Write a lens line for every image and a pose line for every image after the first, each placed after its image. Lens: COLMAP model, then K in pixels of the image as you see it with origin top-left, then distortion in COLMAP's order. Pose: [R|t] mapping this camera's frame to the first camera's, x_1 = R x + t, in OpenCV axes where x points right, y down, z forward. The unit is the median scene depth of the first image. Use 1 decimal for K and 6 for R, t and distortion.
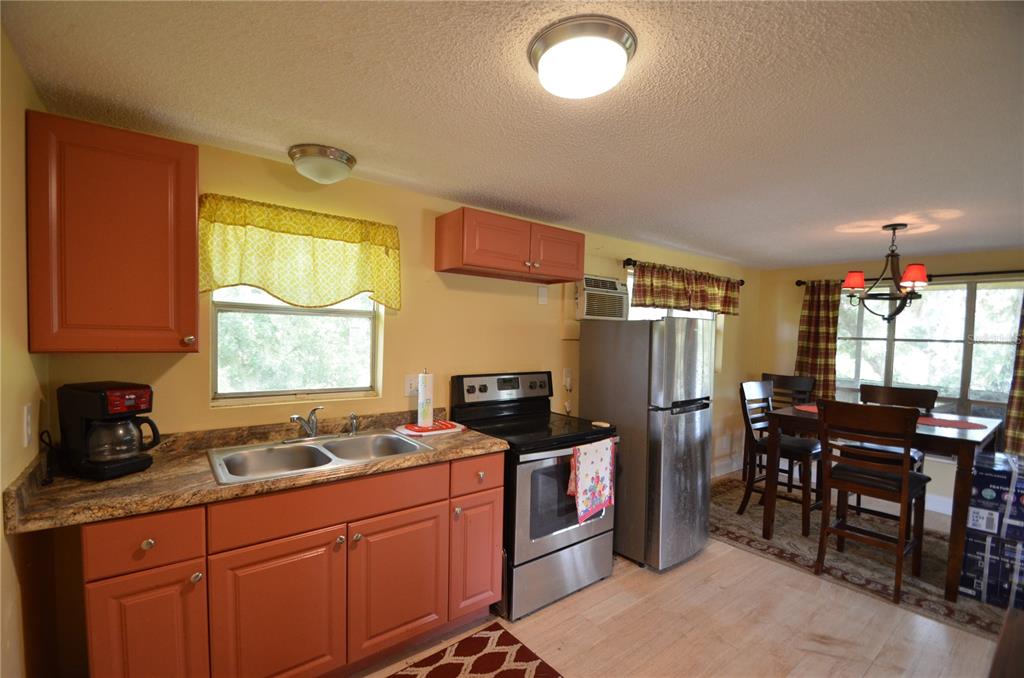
lens RADIAL K [[448.0, 0, 502.8], [0, 448.0, 357.9], [0, 0, 1]] dist [0.010057, -0.012941]
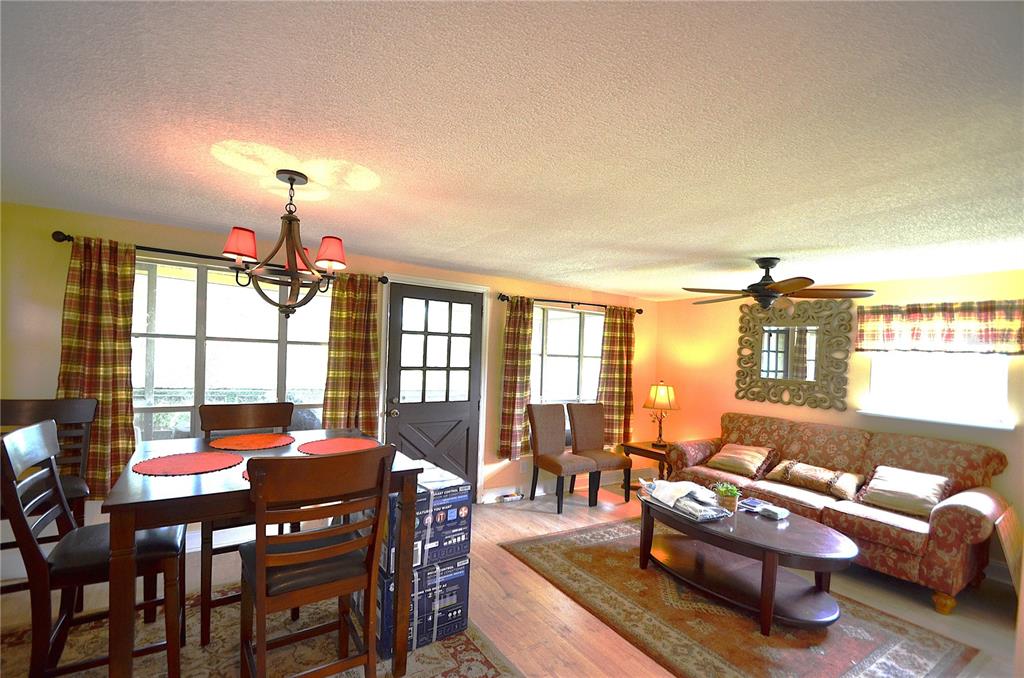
lens RADIAL K [[448.0, 0, 496.2], [0, 448.0, 358.1], [0, 0, 1]] dist [0.010057, -0.012941]
pose [[0.075539, -0.031164, 0.996656, 0.247298], [0.015005, 0.999434, 0.030113, -0.038664], [-0.997030, 0.012680, 0.075964, 0.769818]]
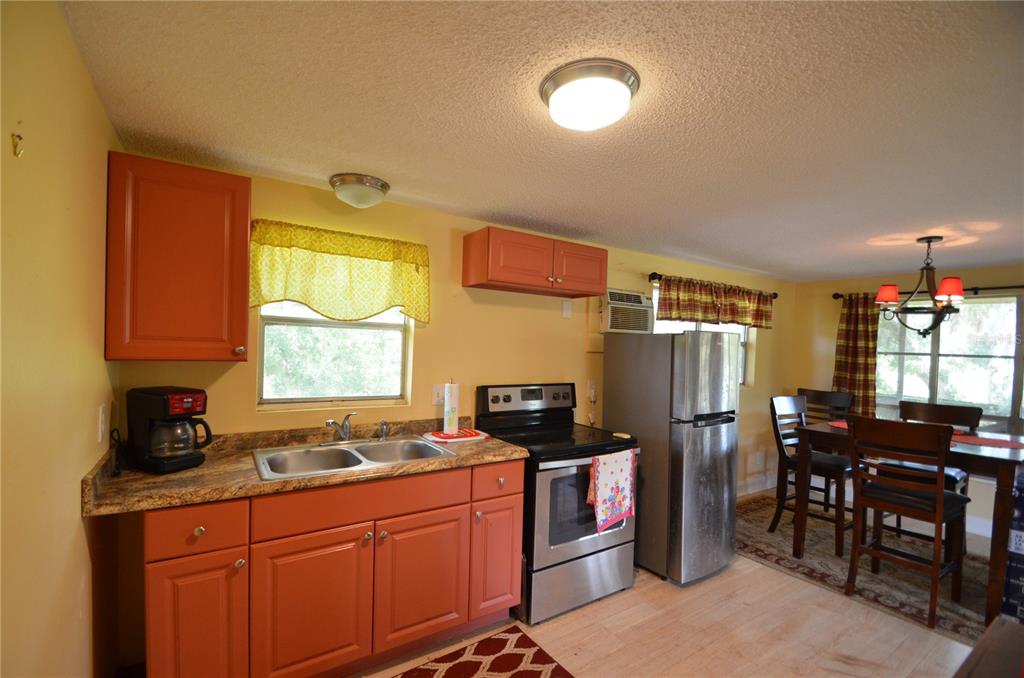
lens RADIAL K [[448.0, 0, 503.3], [0, 448.0, 357.6], [0, 0, 1]] dist [0.010057, -0.012941]
pose [[0.997058, 0.008312, -0.076204, 0.028624], [-0.010409, 0.999577, -0.027164, 0.001711], [0.075946, 0.027877, 0.996722, -0.043861]]
